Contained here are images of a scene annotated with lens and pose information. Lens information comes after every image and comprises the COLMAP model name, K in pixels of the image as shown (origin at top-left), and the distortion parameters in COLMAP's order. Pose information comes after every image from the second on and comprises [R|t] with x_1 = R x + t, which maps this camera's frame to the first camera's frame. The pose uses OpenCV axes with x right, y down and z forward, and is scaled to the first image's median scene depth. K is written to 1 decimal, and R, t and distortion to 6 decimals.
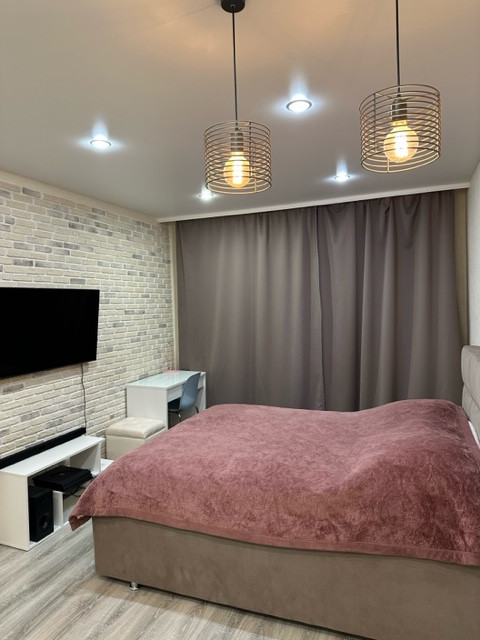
lens RADIAL K [[439.3, 0, 240.8], [0, 439.3, 331.1], [0, 0, 1]] dist [0.045321, -0.055449]
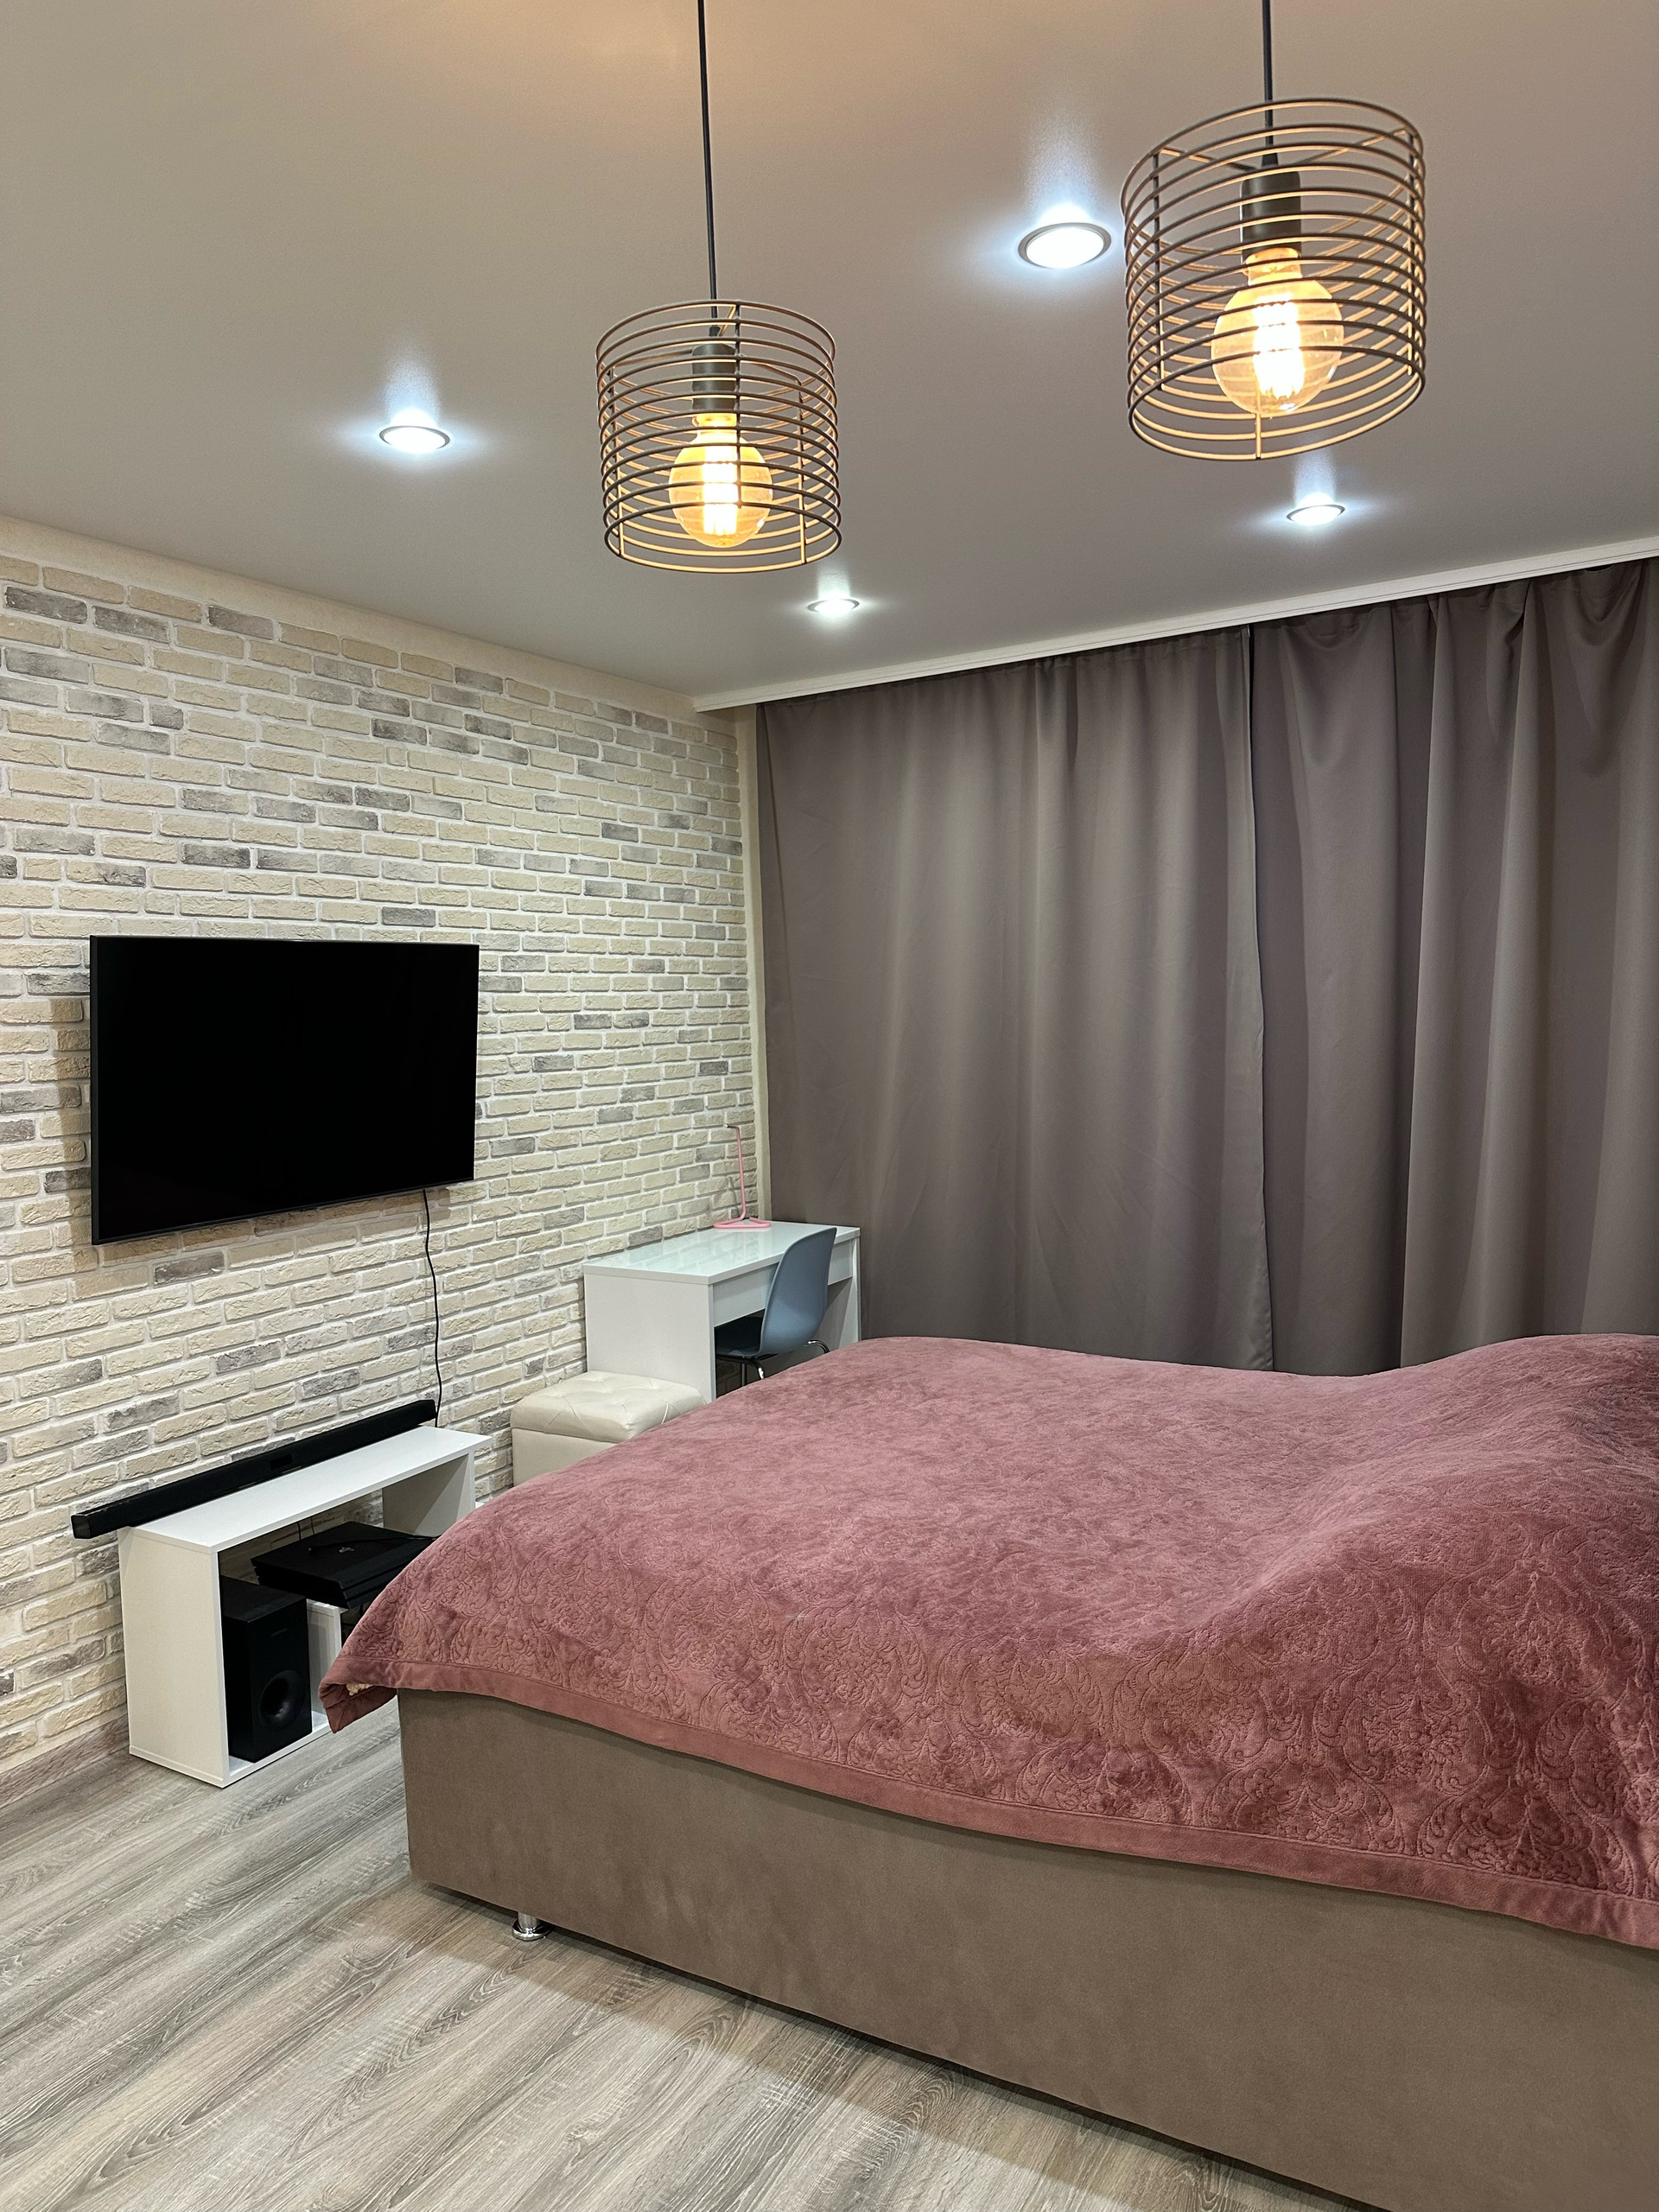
lens RADIAL K [[1518.3, 0, 832.2], [0, 1518.3, 1144.4], [0, 0, 1]] dist [0.045321, -0.055449]
pose [[0.988277, 0.006074, -0.152548, 0.102218], [-0.001089, 0.999463, 0.032746, 0.010301], [0.152665, -0.032196, 0.987753, 0.021082]]
